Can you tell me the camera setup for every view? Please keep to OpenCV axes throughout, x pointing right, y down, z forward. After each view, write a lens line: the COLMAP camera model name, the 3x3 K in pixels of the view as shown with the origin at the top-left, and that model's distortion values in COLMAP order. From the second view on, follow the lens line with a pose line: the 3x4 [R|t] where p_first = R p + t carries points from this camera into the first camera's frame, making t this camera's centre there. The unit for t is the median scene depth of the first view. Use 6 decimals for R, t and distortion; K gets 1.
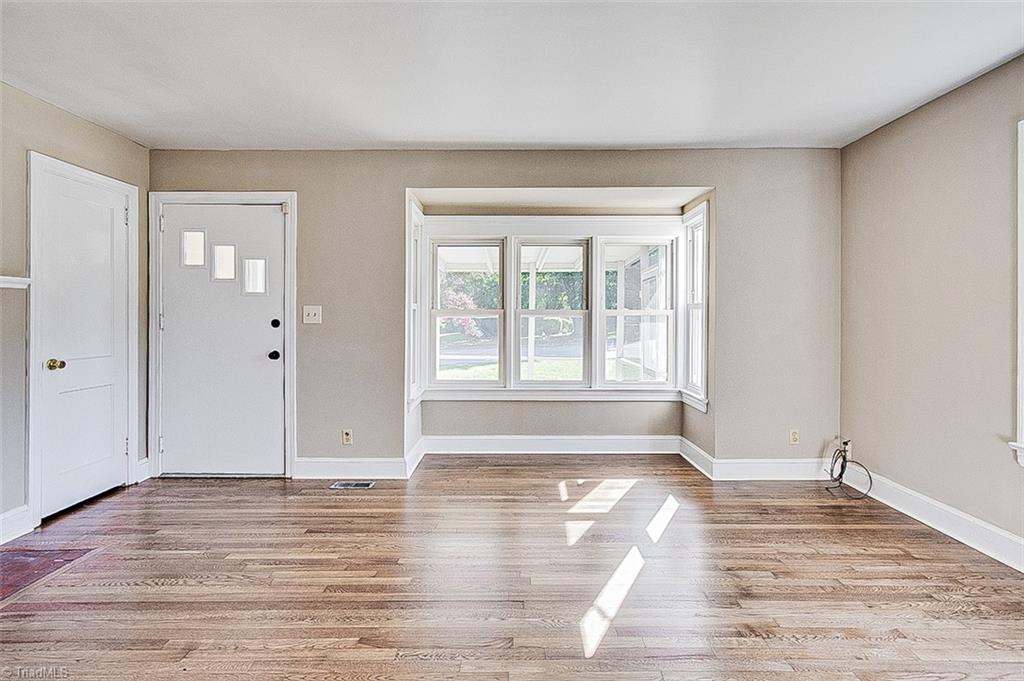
lens RADIAL K [[490.4, 0, 509.8], [0, 490.4, 318.8], [0, 0, 1]] dist [-0.007186, 0.004335]
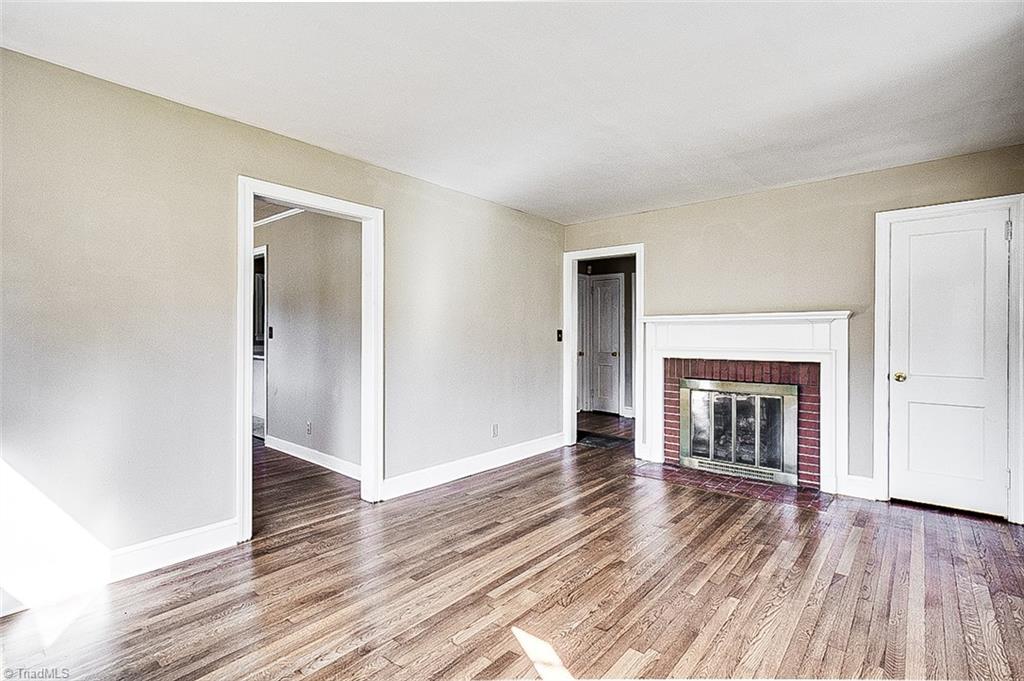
lens RADIAL K [[490.4, 0, 502.5], [0, 490.4, 332.5], [0, 0, 1]] dist [-0.007186, 0.004335]
pose [[-0.669608, -0.007484, -0.742677, 0.517978], [-0.006317, 0.999970, -0.004381, -0.006672], [0.742688, 0.001758, -0.669635, 0.864244]]
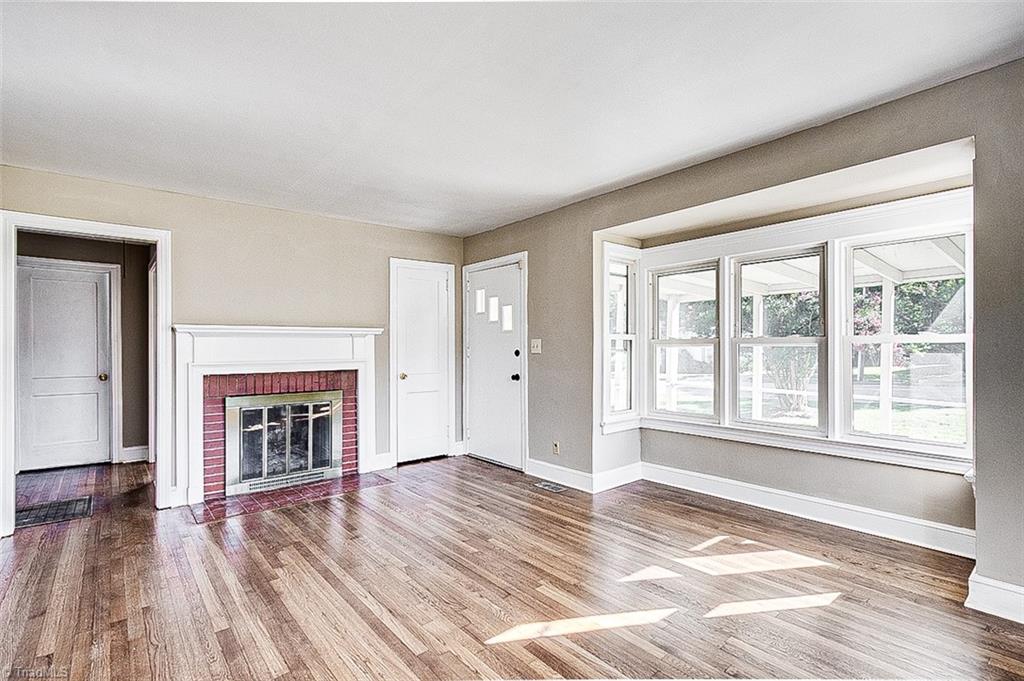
lens RADIAL K [[490.4, 0, 513.1], [0, 490.4, 344.3], [0, 0, 1]] dist [-0.007186, 0.004335]
pose [[0.631072, -0.010660, -0.775651, 0.542498], [0.006515, 0.999943, -0.008442, -0.003503], [0.775697, 0.000275, 0.631106, 0.158053]]
